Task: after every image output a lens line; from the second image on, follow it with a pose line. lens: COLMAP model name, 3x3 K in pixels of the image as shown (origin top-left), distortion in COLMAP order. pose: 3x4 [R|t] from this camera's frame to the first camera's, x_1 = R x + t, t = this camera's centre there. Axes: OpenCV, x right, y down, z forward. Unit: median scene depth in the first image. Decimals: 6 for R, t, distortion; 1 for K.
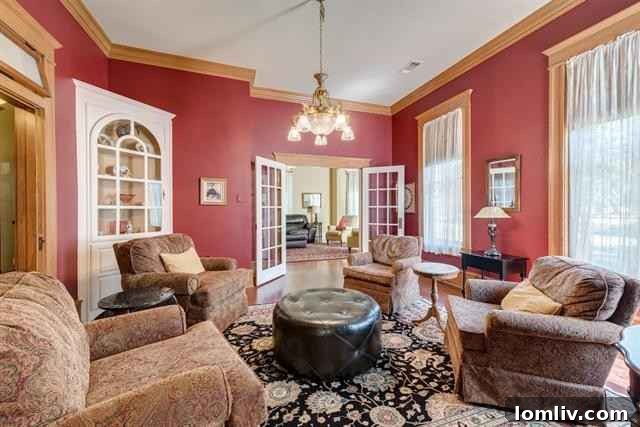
lens RADIAL K [[256.5, 0, 319.6], [0, 256.5, 212.4], [0, 0, 1]] dist [0.001698, 0.000015]
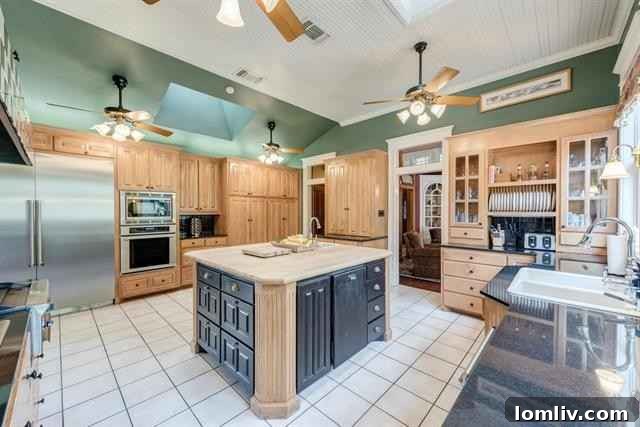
lens RADIAL K [[256.5, 0, 318.4], [0, 256.5, 214.8], [0, 0, 1]] dist [0.001698, 0.000015]
pose [[0.453323, 0.013422, -0.891245, 0.367406], [-0.013881, 0.999872, 0.007998, -0.016101], [0.891238, 0.008746, 0.453451, -0.436805]]
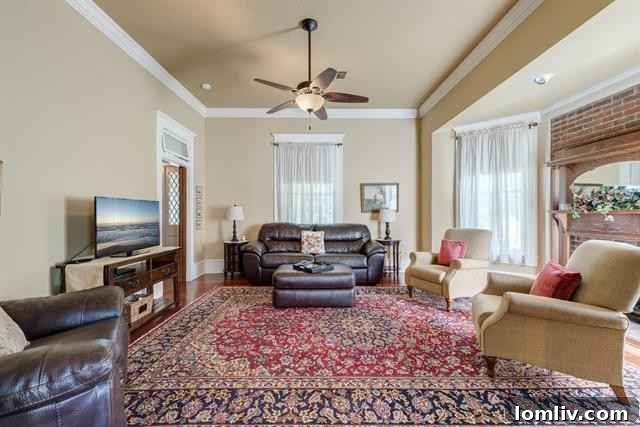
lens RADIAL K [[256.5, 0, 318.1], [0, 256.5, 215.0], [0, 0, 1]] dist [0.001698, 0.000015]
pose [[0.945585, 0.000932, -0.325373, 0.024067], [-0.003532, 0.999966, -0.007400, -0.007078], [0.325356, 0.008146, 0.945557, 0.535113]]
